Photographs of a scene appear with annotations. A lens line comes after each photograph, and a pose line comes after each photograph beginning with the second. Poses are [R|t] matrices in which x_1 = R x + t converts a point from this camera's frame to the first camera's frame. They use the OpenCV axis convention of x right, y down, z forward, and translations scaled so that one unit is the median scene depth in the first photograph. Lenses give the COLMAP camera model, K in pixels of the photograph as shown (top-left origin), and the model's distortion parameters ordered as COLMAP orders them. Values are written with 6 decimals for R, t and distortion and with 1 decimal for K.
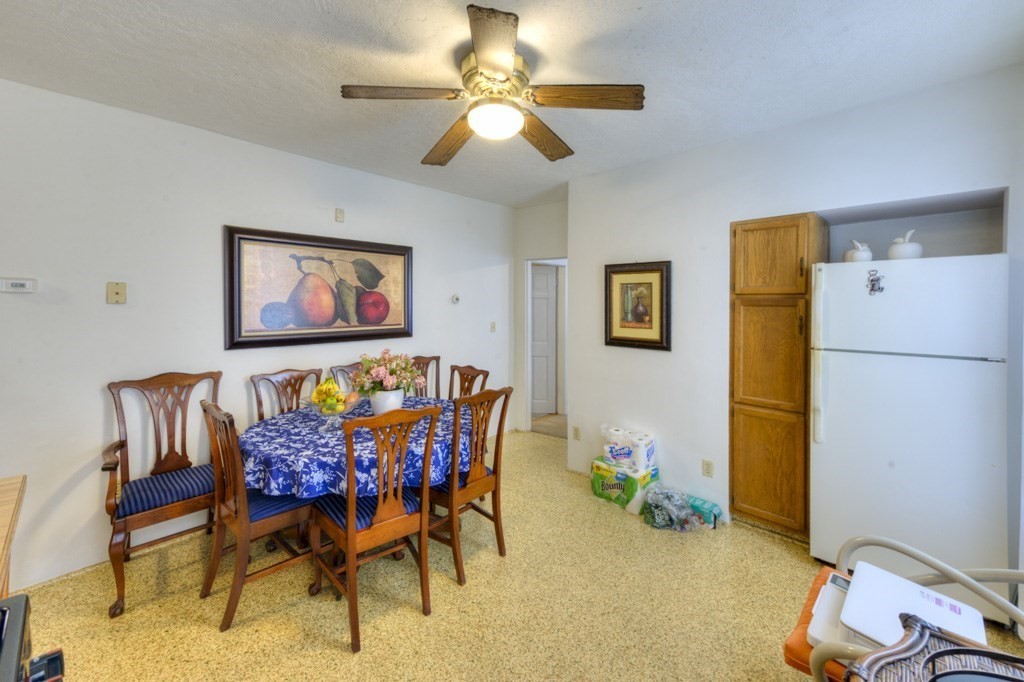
lens RADIAL K [[410.6, 0, 516.5], [0, 410.6, 306.1], [0, 0, 1]] dist [0.000431, -0.000005]
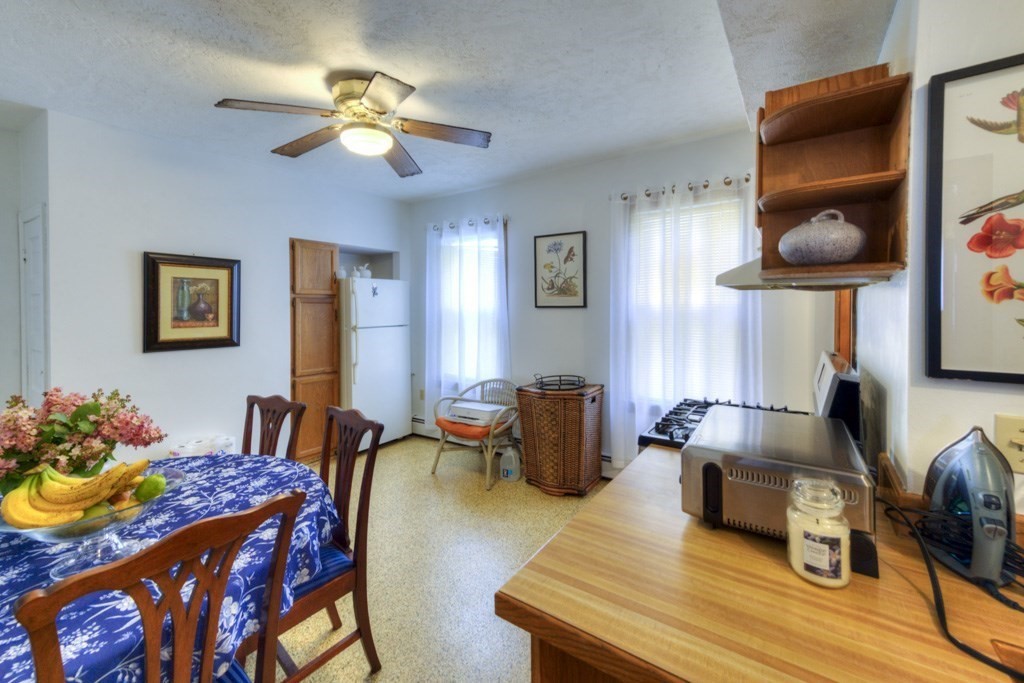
lens RADIAL K [[410.6, 0, 516.5], [0, 410.6, 306.6], [0, 0, 1]] dist [0.000431, -0.000005]
pose [[-0.154893, -0.006285, 0.987911, -0.779961], [0.004797, 0.999963, 0.007114, 0.004501], [-0.987920, 0.005841, -0.154857, 0.461973]]
